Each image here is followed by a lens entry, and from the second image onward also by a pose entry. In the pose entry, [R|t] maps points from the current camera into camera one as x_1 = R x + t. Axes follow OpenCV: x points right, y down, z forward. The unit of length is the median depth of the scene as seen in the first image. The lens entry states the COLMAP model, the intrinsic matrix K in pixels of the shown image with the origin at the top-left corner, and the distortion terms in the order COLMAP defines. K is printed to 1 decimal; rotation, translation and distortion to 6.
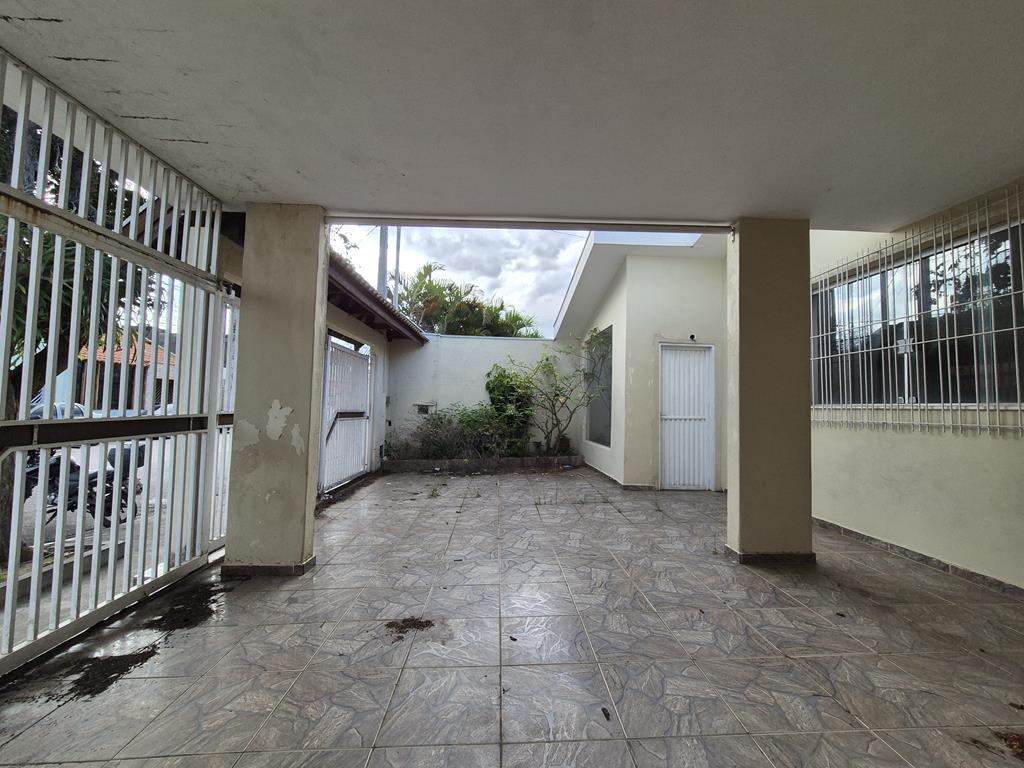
lens RADIAL K [[420.1, 0, 512.0], [0, 420.1, 384.0], [0, 0, 1]] dist [0.001485, 0.000437]
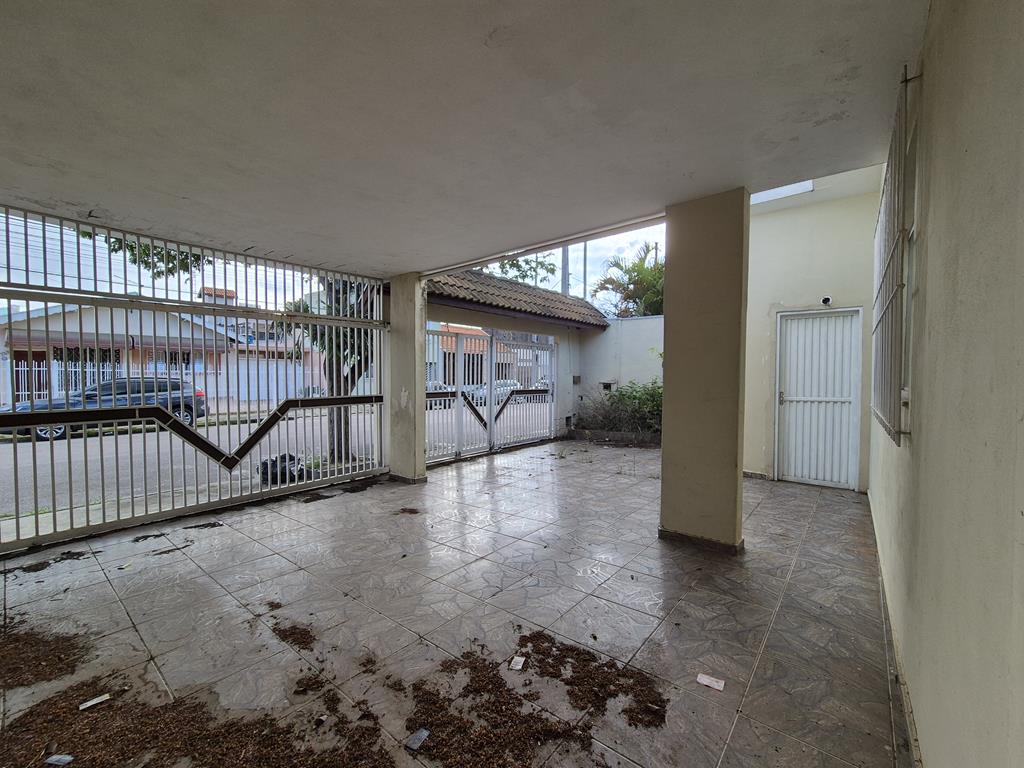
lens RADIAL K [[420.1, 0, 512.0], [0, 420.1, 384.0], [0, 0, 1]] dist [0.001485, 0.000437]
pose [[0.748640, -0.004120, -0.662964, 0.840104], [0.049124, 0.997577, 0.049274, -0.034824], [0.661154, -0.069456, 0.747028, -0.028622]]
